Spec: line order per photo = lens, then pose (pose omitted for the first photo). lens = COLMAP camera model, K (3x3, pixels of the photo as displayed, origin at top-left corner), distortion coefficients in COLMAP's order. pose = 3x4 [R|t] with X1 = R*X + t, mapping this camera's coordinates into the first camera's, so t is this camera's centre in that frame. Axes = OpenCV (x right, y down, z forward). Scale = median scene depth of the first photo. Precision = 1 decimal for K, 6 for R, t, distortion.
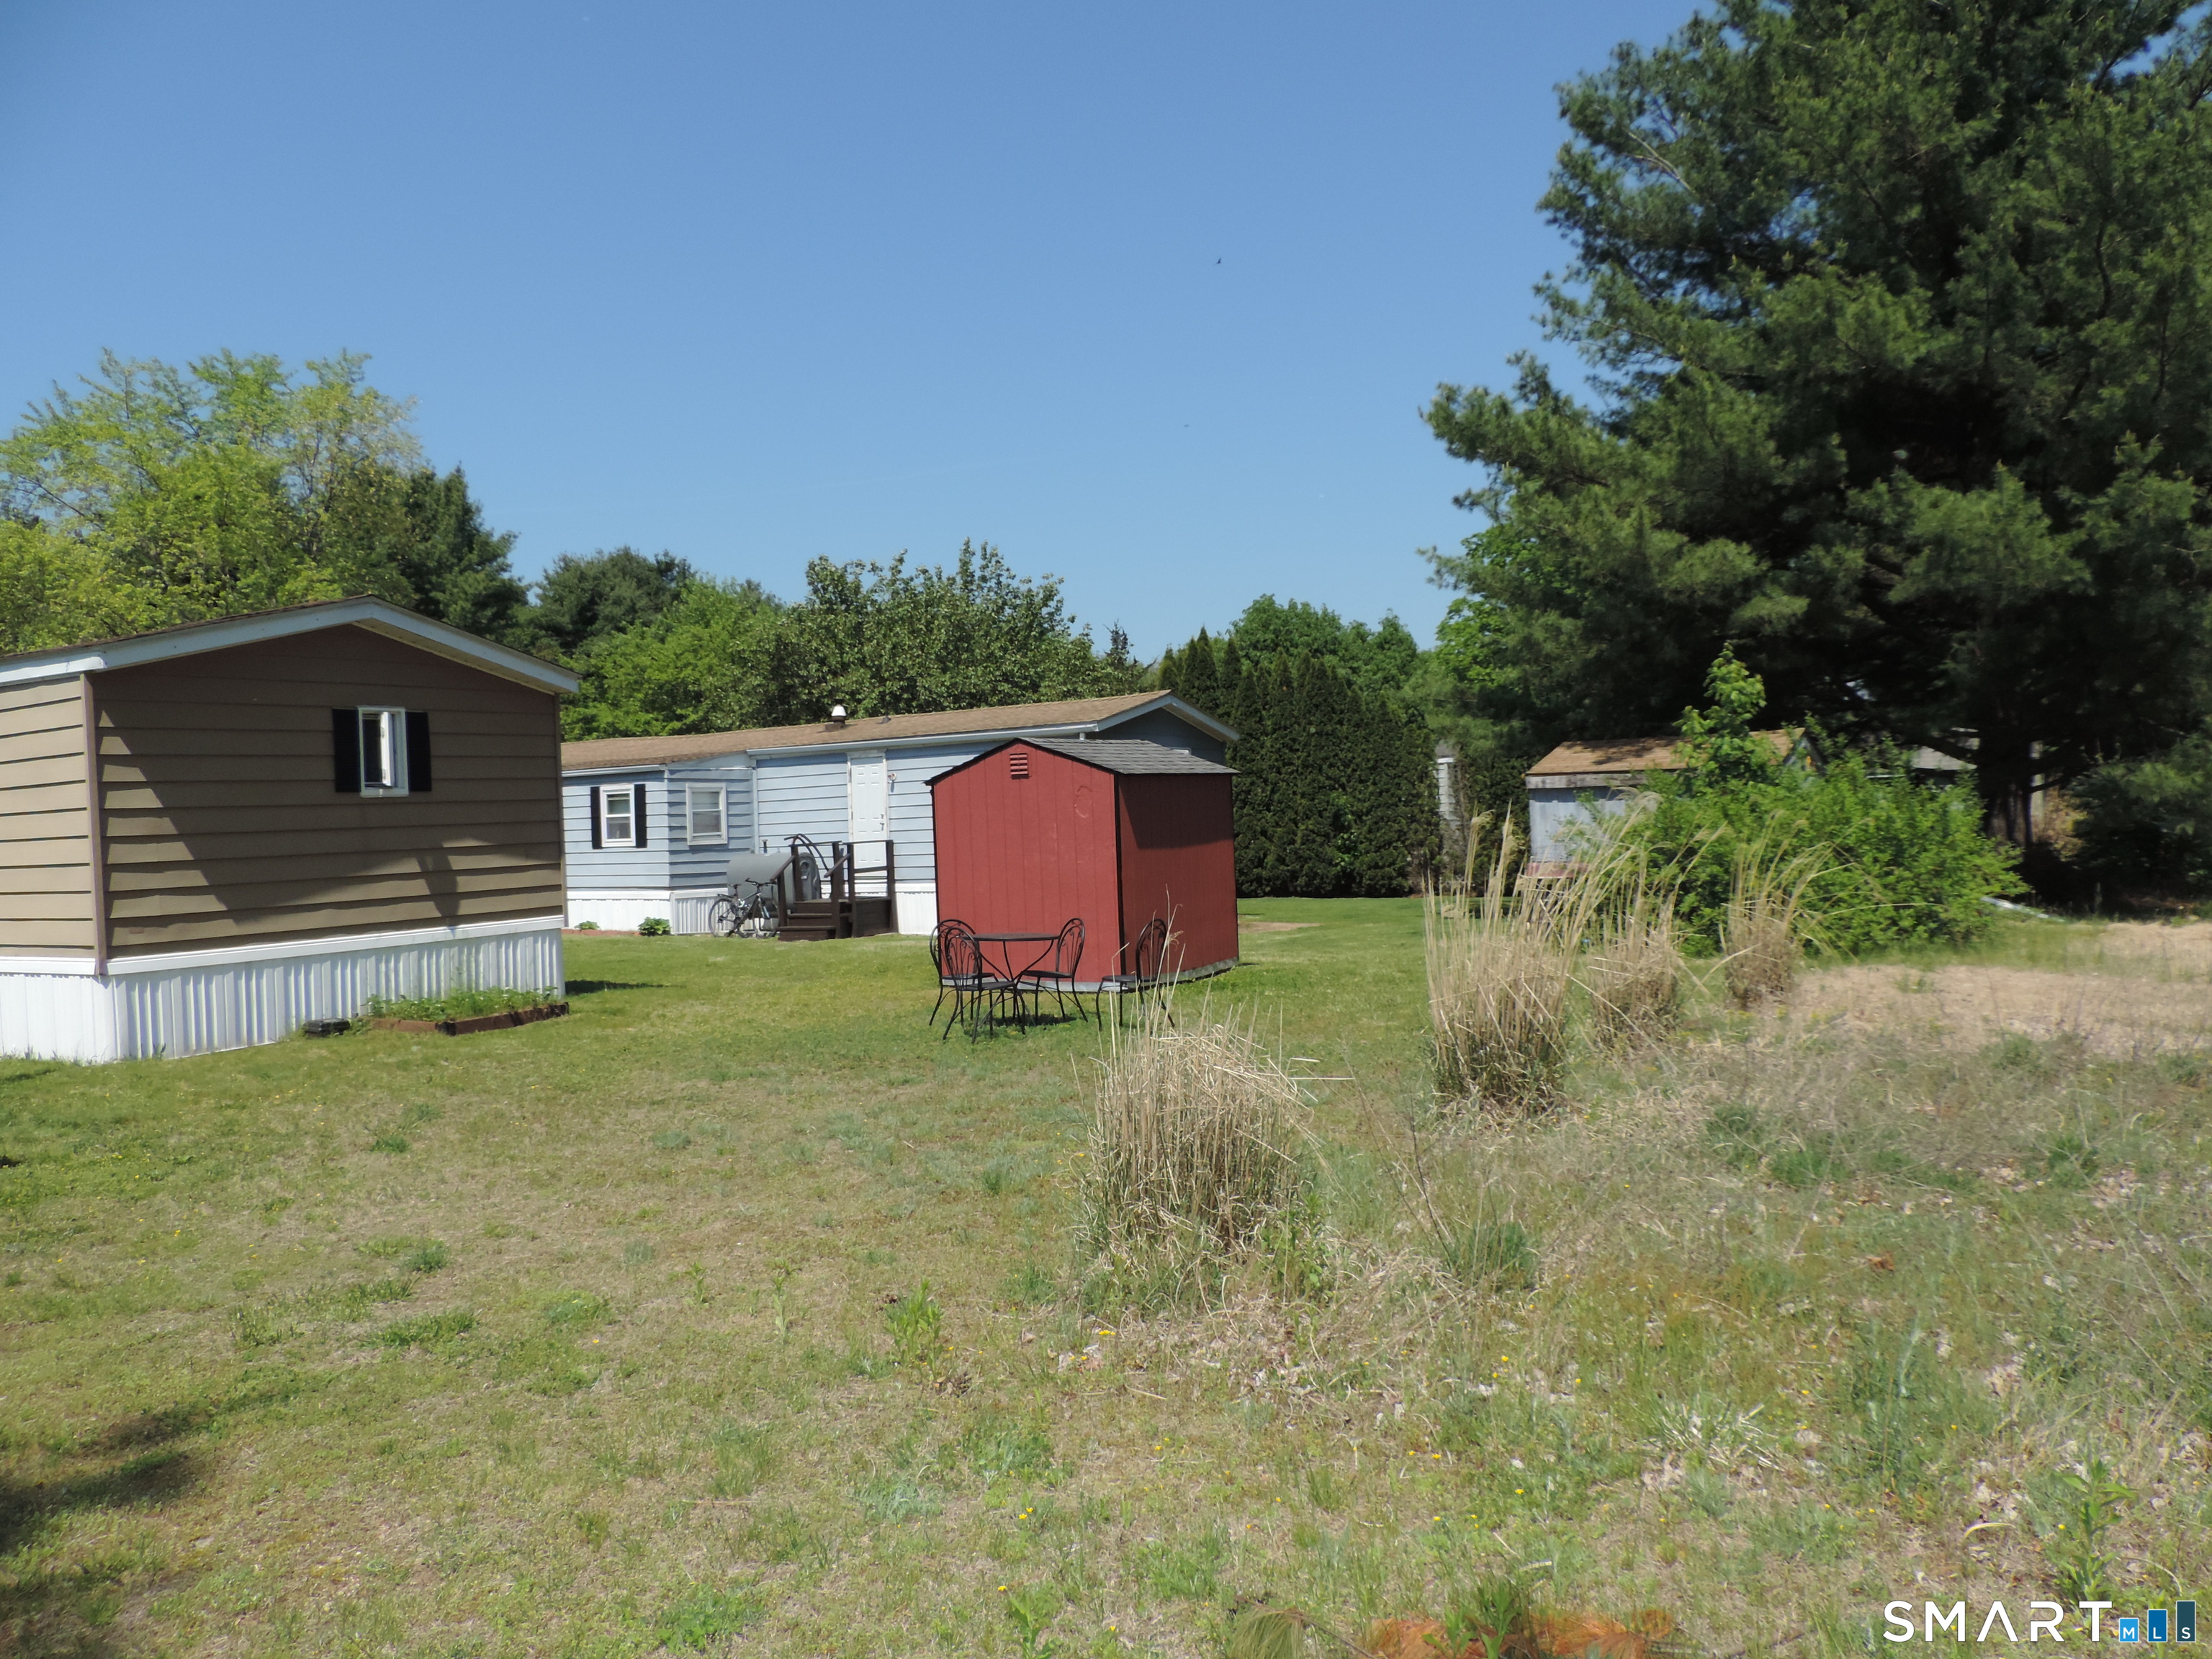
lens RADIAL K [[1574.2, 0, 1106.0], [0, 1574.2, 829.5], [0, 0, 1]] dist [-0.003937, -0.000032]
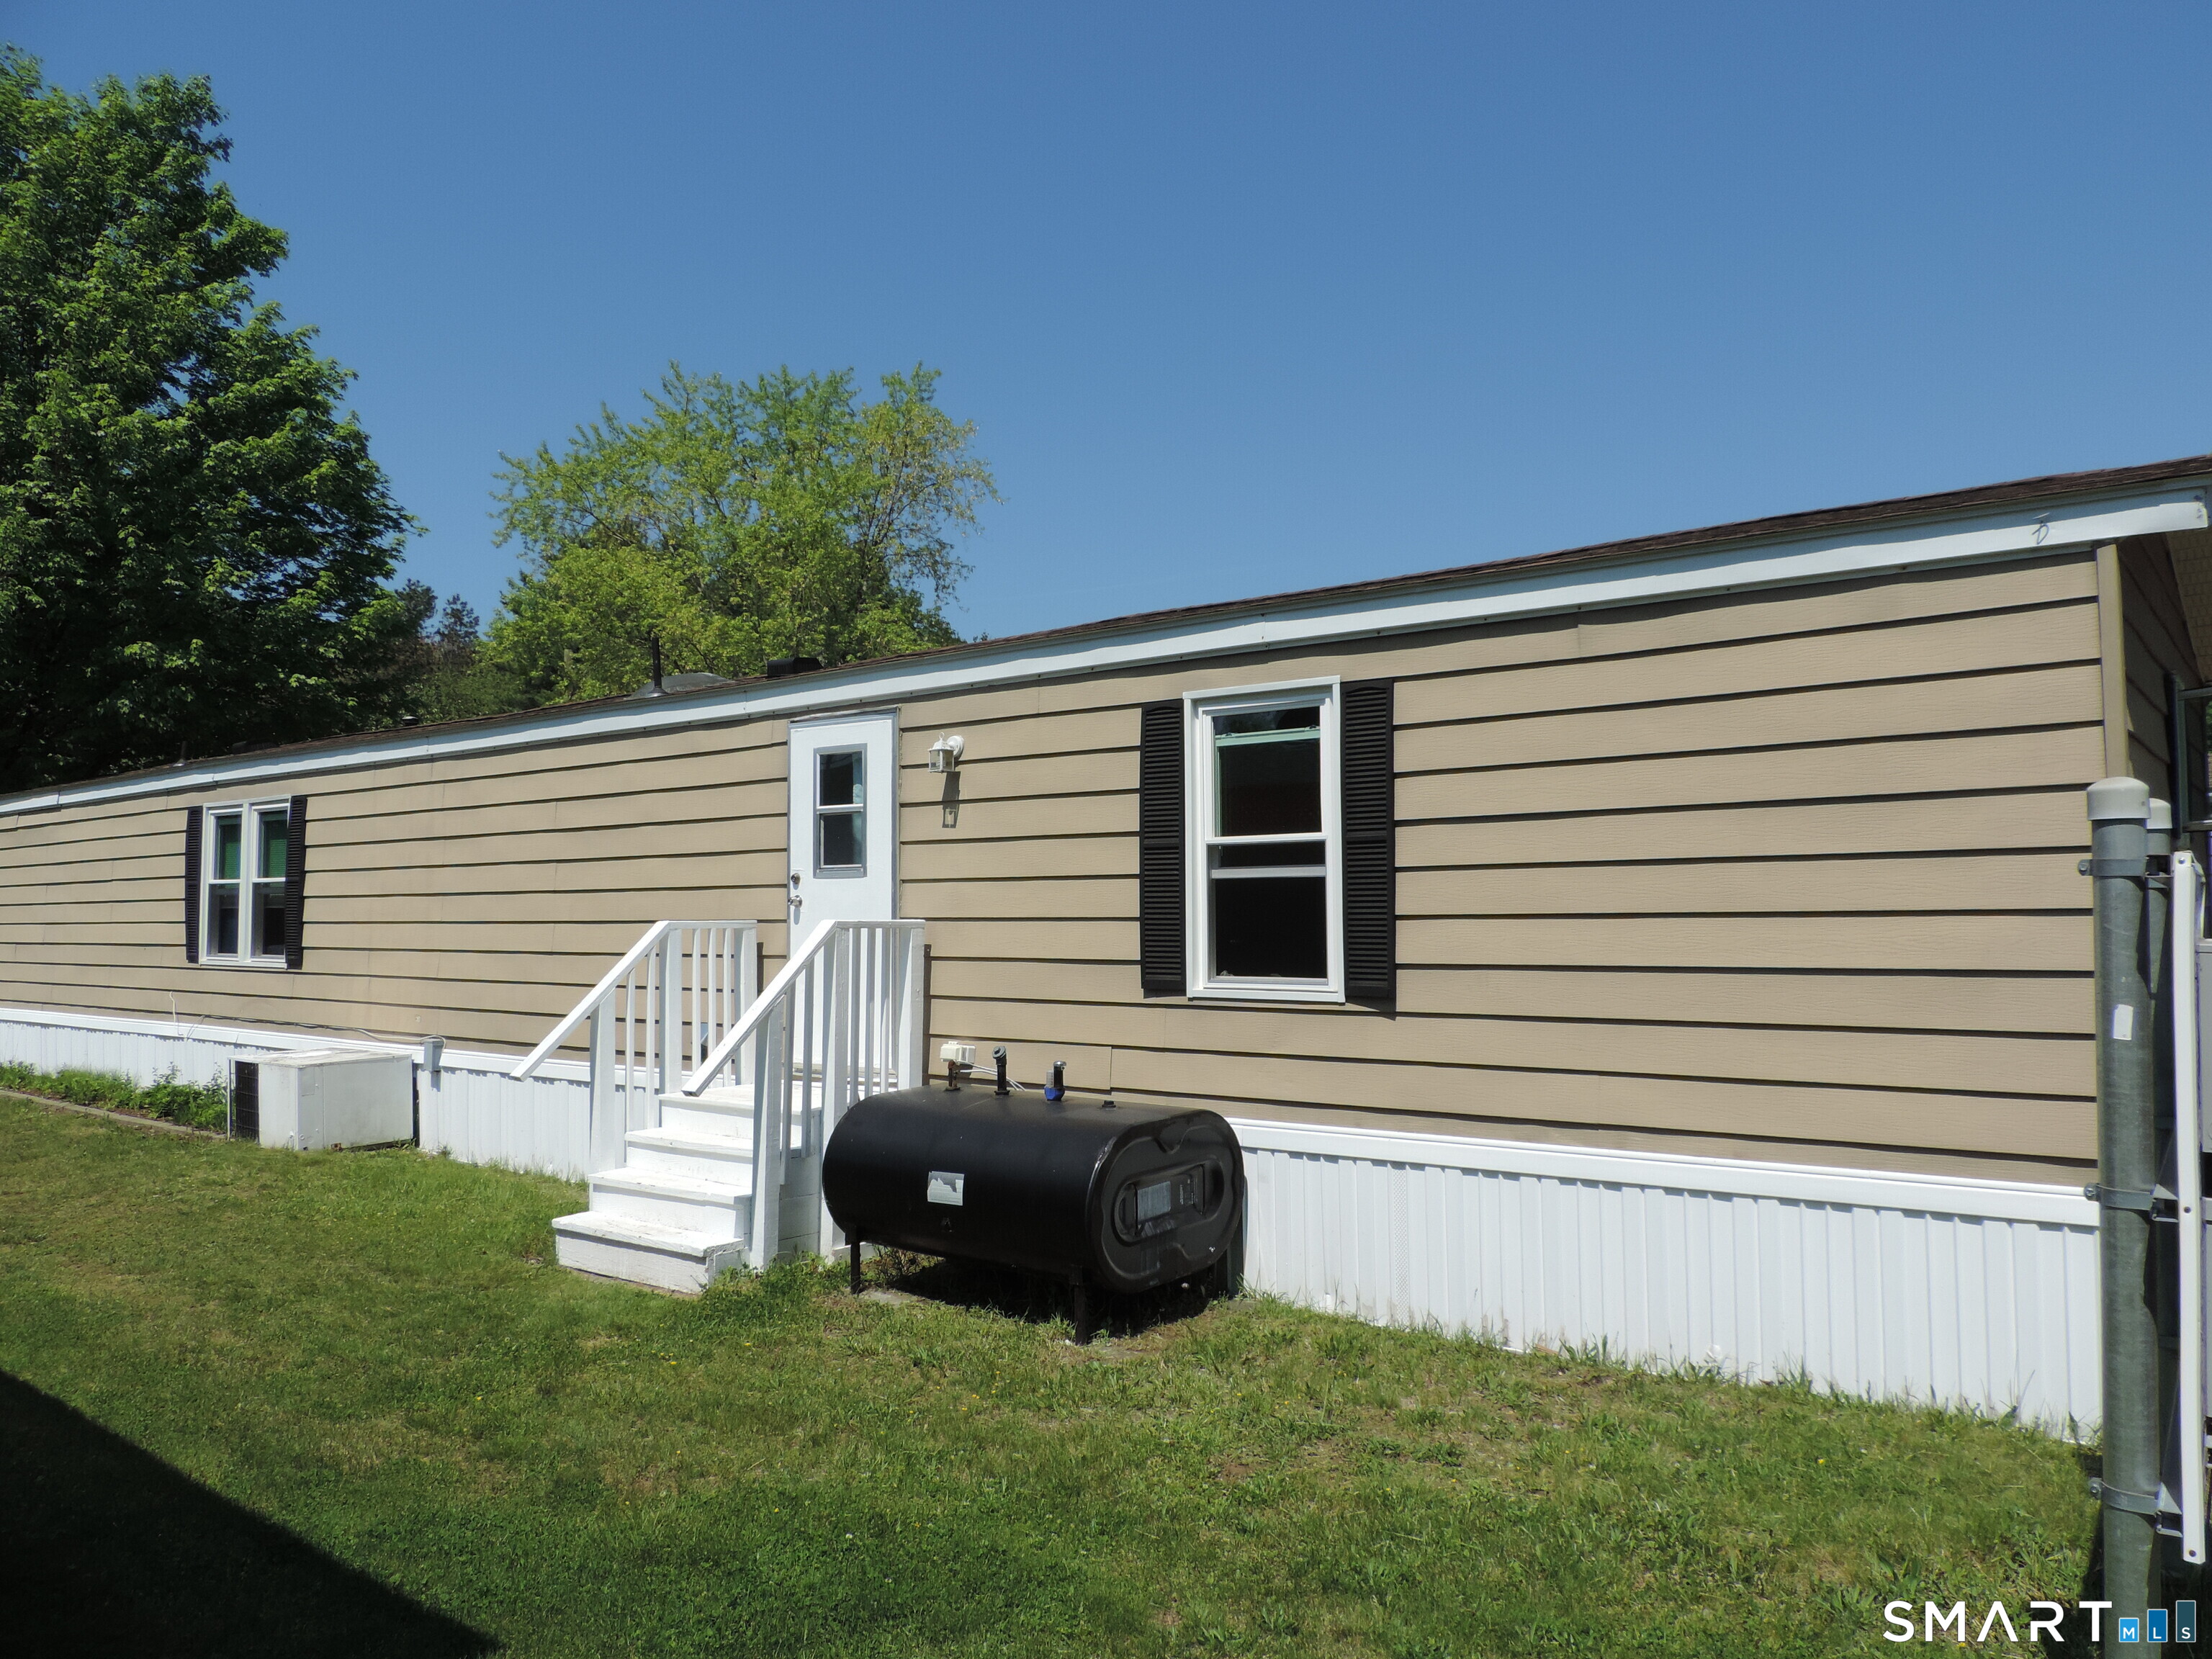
lens RADIAL K [[1574.2, 0, 1106.0], [0, 1574.2, 829.5], [0, 0, 1]] dist [-0.003937, -0.000032]
pose [[0.933813, 0.010681, -0.357602, -0.143142], [-0.039366, 0.996552, -0.073033, 0.001723], [0.355589, 0.082277, 0.931014, 0.448091]]
